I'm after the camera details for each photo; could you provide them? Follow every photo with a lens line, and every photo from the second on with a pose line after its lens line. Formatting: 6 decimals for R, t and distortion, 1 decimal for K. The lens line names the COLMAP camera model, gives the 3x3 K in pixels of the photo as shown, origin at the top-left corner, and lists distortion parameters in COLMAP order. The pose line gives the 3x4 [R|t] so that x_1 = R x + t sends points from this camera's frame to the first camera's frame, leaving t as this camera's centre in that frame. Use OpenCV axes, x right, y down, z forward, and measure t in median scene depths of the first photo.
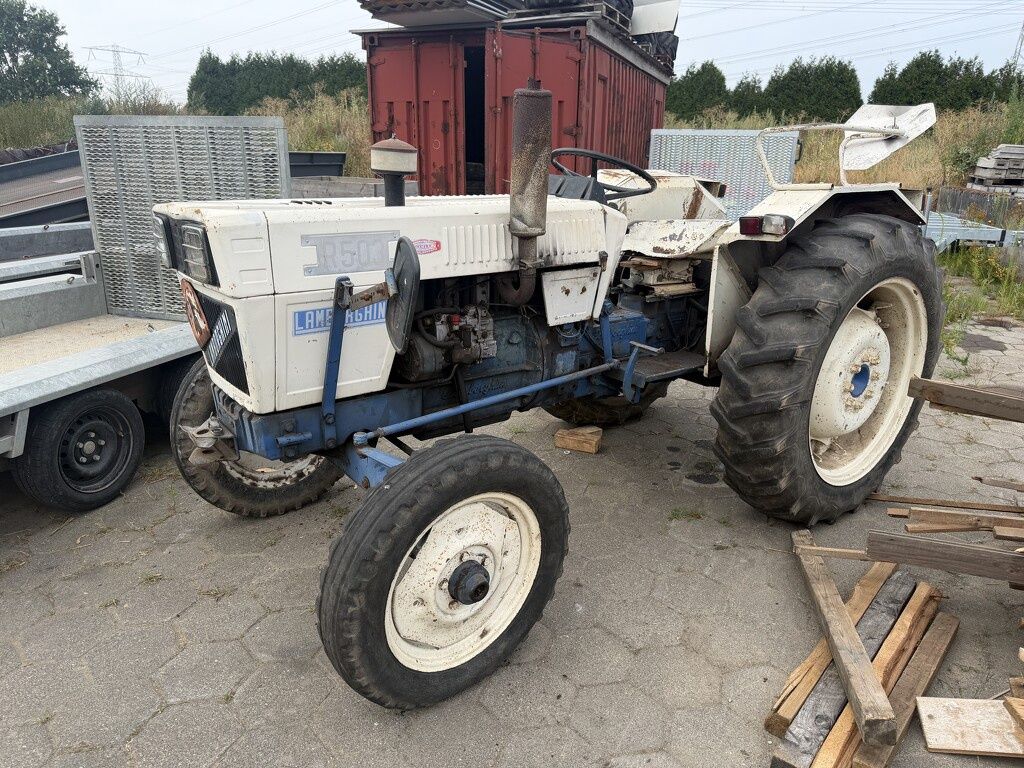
lens RADIAL K [[726.7, 0, 503.8], [0, 726.7, 398.7], [0, 0, 1]] dist [0.047070, -0.060490]
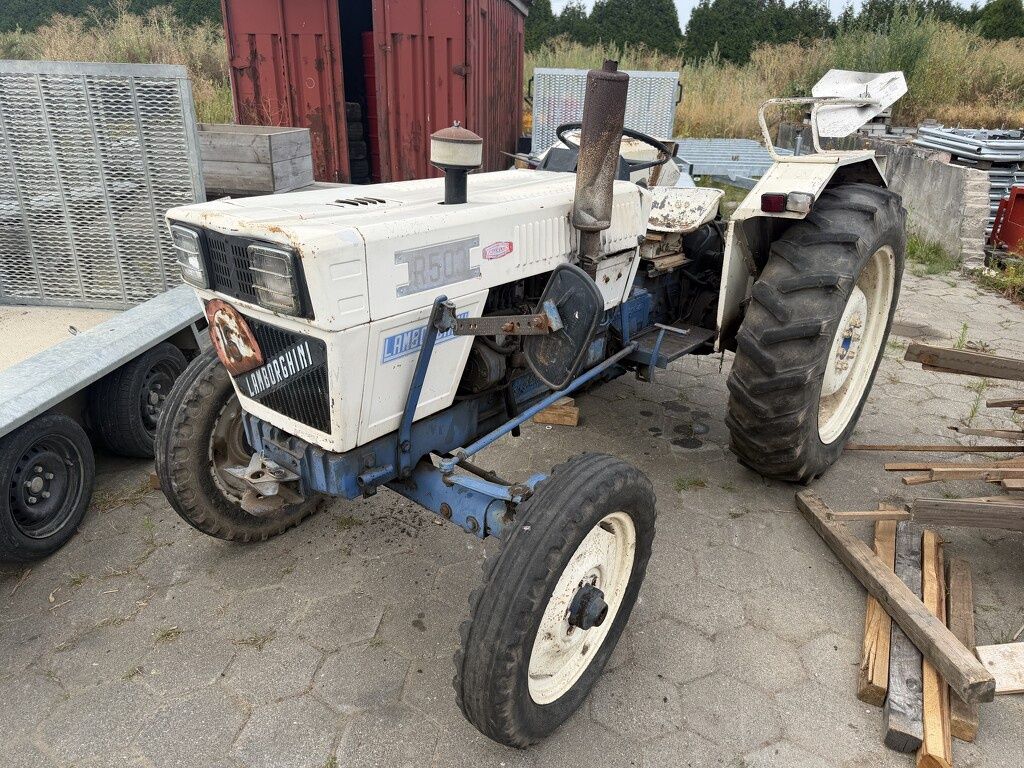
lens RADIAL K [[726.7, 0, 503.8], [0, 726.7, 398.7], [0, 0, 1]] dist [0.047070, -0.060490]
pose [[0.972992, -0.085767, 0.214314, -0.254537], [0.066107, 0.993059, 0.097286, -0.091037], [-0.221170, -0.080491, 0.971908, 0.085310]]
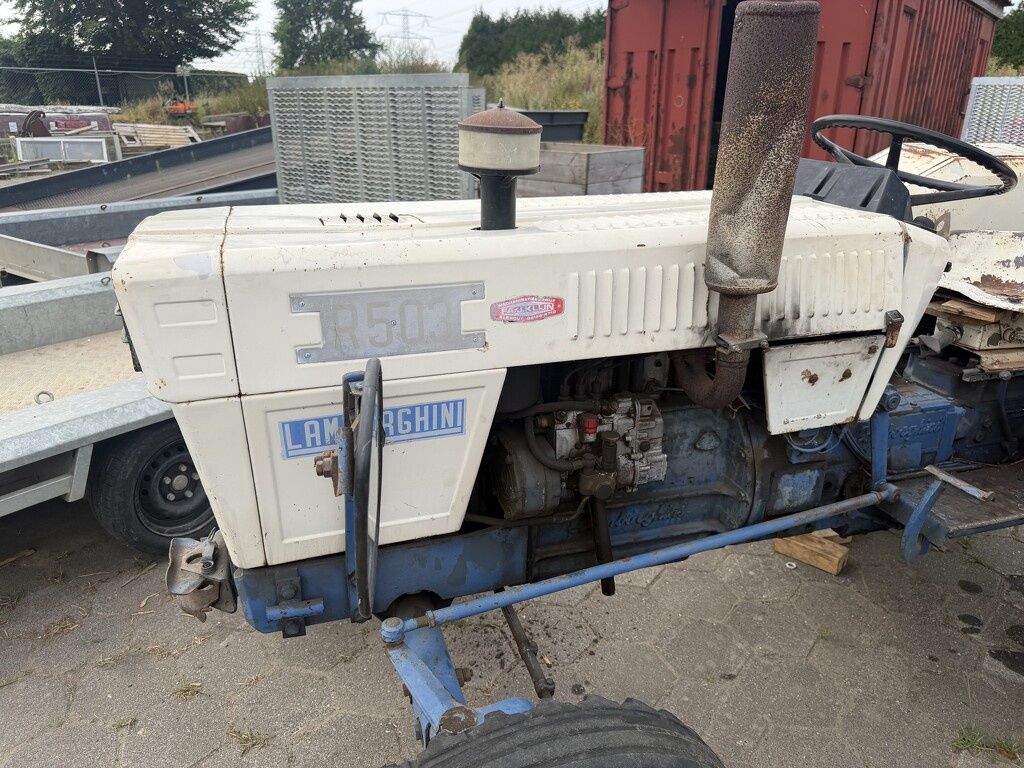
lens RADIAL K [[726.7, 0, 503.8], [0, 726.7, 398.7], [0, 0, 1]] dist [0.047070, -0.060490]
pose [[0.945462, 0.110392, -0.306456, 0.036145], [-0.093905, 0.993251, 0.068078, -0.142905], [0.311902, -0.035587, 0.949447, 0.384290]]
